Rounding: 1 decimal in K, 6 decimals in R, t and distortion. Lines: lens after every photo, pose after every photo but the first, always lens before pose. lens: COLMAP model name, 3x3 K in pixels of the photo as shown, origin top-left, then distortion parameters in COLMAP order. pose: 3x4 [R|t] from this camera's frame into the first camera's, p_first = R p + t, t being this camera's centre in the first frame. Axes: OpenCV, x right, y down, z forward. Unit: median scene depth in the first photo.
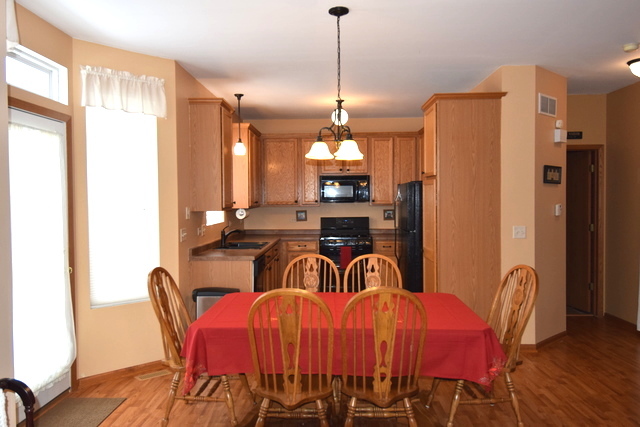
lens RADIAL K [[457.6, 0, 301.5], [0, 457.6, 212.1], [0, 0, 1]] dist [0.036149, 0.000155]
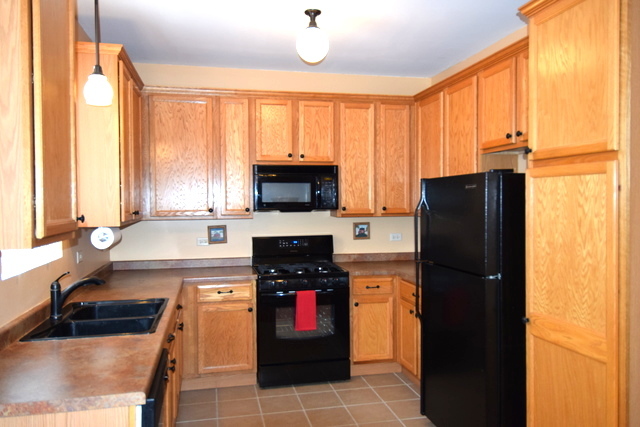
lens RADIAL K [[457.6, 0, 301.5], [0, 457.6, 212.1], [0, 0, 1]] dist [0.036149, 0.000155]
pose [[0.963394, -0.005231, 0.268038, -0.056204], [0.007446, 0.999946, -0.007247, -0.016233], [-0.267985, 0.008978, 0.963381, 0.442276]]
